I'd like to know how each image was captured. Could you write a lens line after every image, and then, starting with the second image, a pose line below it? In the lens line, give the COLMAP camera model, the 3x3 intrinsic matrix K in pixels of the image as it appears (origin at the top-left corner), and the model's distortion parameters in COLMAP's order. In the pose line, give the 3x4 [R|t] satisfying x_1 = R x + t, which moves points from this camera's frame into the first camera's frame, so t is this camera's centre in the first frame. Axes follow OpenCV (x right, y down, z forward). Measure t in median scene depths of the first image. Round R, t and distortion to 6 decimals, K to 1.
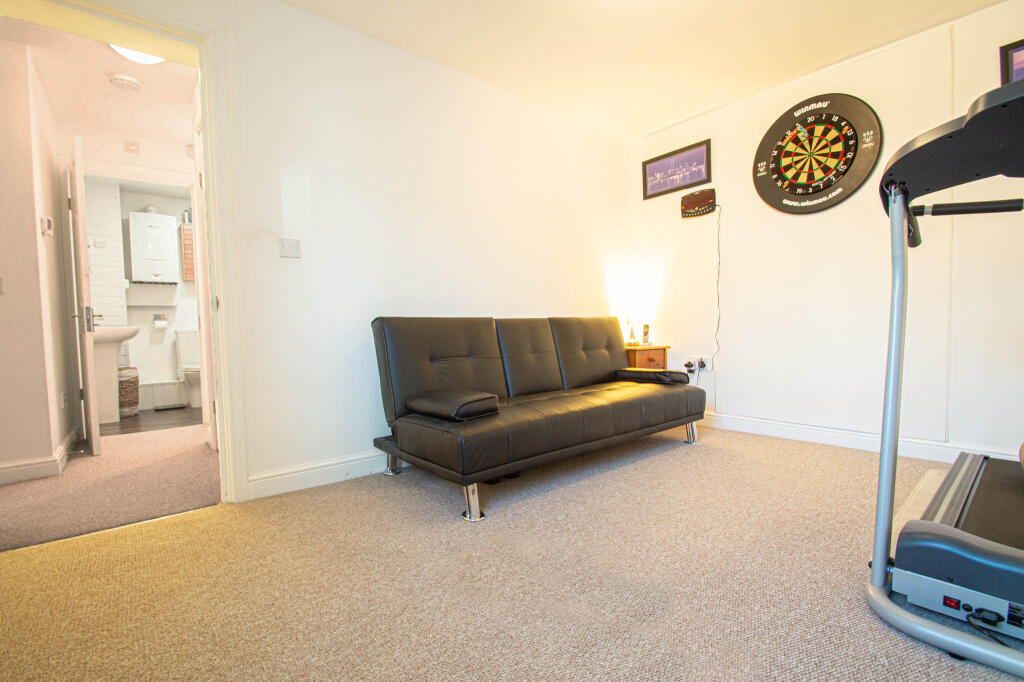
lens RADIAL K [[459.2, 0, 512.0], [0, 459.2, 341.0], [0, 0, 1]] dist [-0.000876, -0.000325]
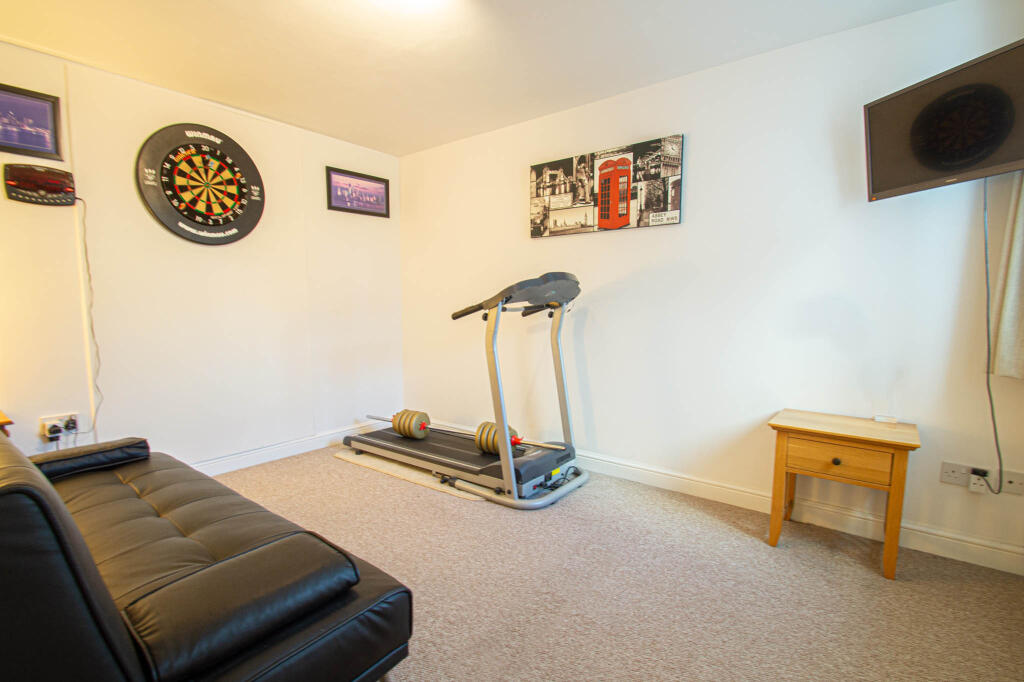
lens RADIAL K [[459.2, 0, 512.0], [0, 459.2, 341.0], [0, 0, 1]] dist [-0.000876, -0.000325]
pose [[-0.199521, -0.064184, 0.977789, -0.460842], [0.028742, 0.997040, 0.071313, -0.125396], [-0.979472, 0.042332, -0.197086, 0.570726]]
